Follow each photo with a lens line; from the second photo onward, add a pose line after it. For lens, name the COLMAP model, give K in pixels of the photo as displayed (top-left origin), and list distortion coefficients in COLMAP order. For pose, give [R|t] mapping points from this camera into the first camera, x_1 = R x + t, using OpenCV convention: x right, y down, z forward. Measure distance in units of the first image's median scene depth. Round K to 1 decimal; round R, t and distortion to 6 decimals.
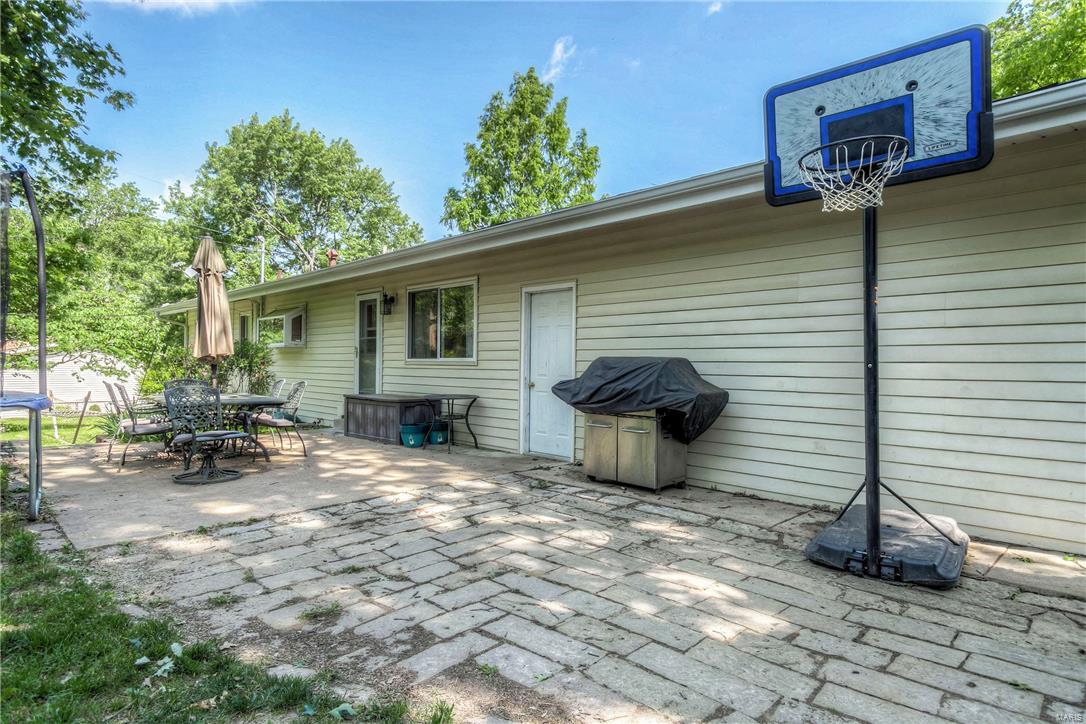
lens RADIAL K [[612.4, 0, 543.8], [0, 612.4, 338.7], [0, 0, 1]] dist [0.002778, 0.000692]
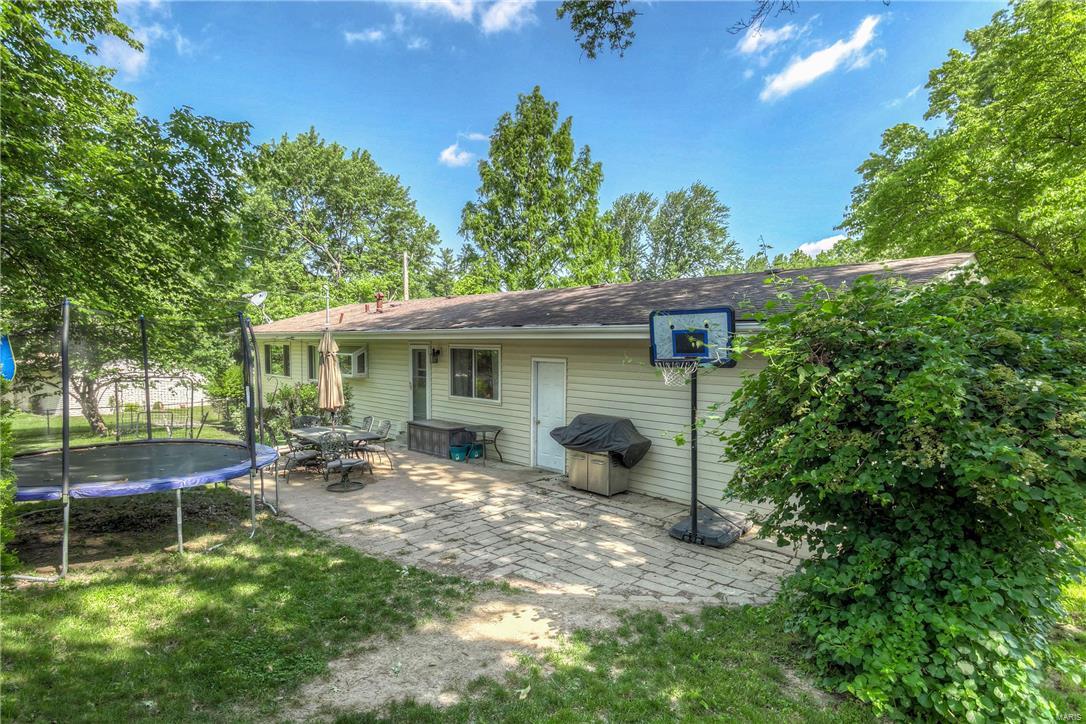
lens RADIAL K [[612.4, 0, 543.5], [0, 612.4, 364.5], [0, 0, 1]] dist [0.002778, 0.000692]
pose [[0.999814, -0.005821, -0.018390, 0.020198], [0.007223, 0.996998, 0.077085, -0.171028], [0.017886, -0.077203, 0.996855, -0.465390]]
